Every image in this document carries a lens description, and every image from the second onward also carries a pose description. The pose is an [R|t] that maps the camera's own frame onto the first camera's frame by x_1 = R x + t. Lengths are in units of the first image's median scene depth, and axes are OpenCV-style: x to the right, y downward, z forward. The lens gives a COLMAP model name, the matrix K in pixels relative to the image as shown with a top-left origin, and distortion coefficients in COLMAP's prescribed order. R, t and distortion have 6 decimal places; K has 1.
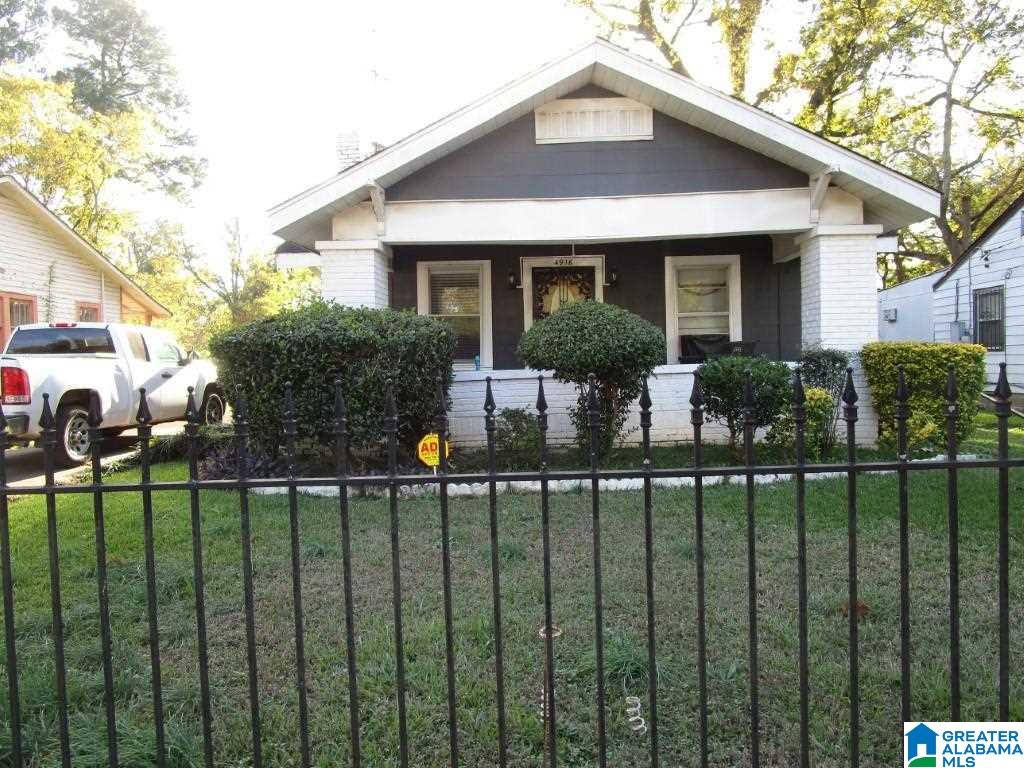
lens RADIAL K [[733.1, 0, 512.0], [0, 733.1, 384.0], [0, 0, 1]] dist [-0.011565, 0.000129]
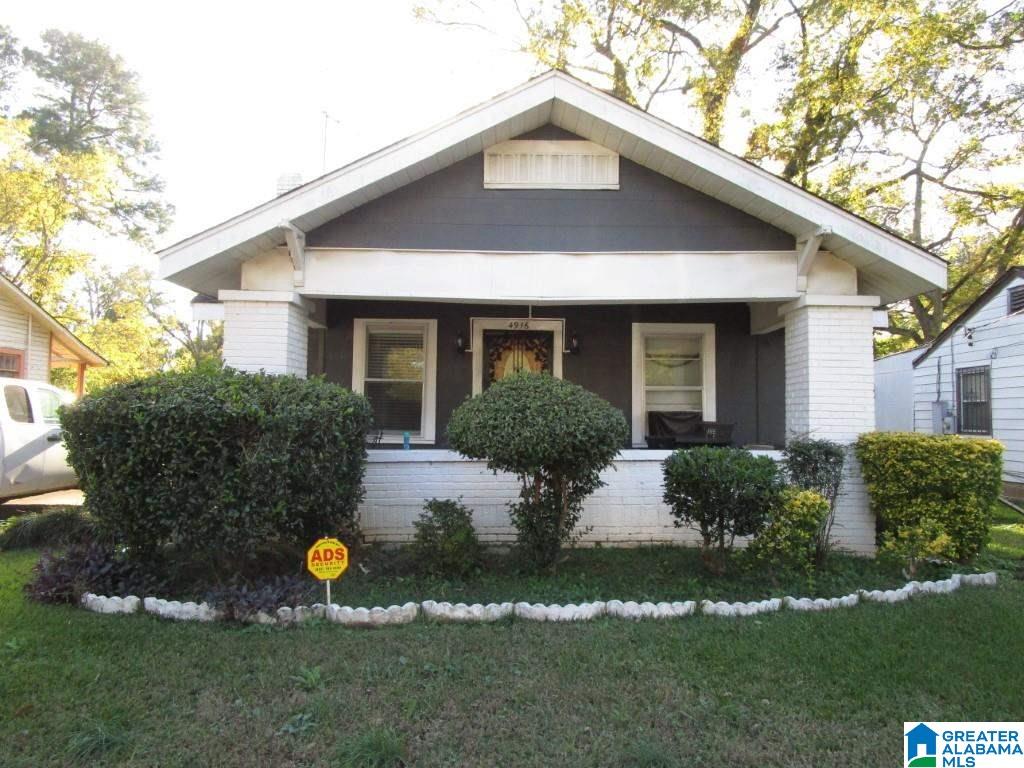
lens RADIAL K [[733.1, 0, 512.0], [0, 733.1, 384.0], [0, 0, 1]] dist [-0.011565, 0.000129]
pose [[0.998747, 0.033902, 0.036815, 0.031787], [-0.030865, 0.996306, -0.080137, -0.023287], [-0.039396, 0.078901, 0.996104, 0.119465]]
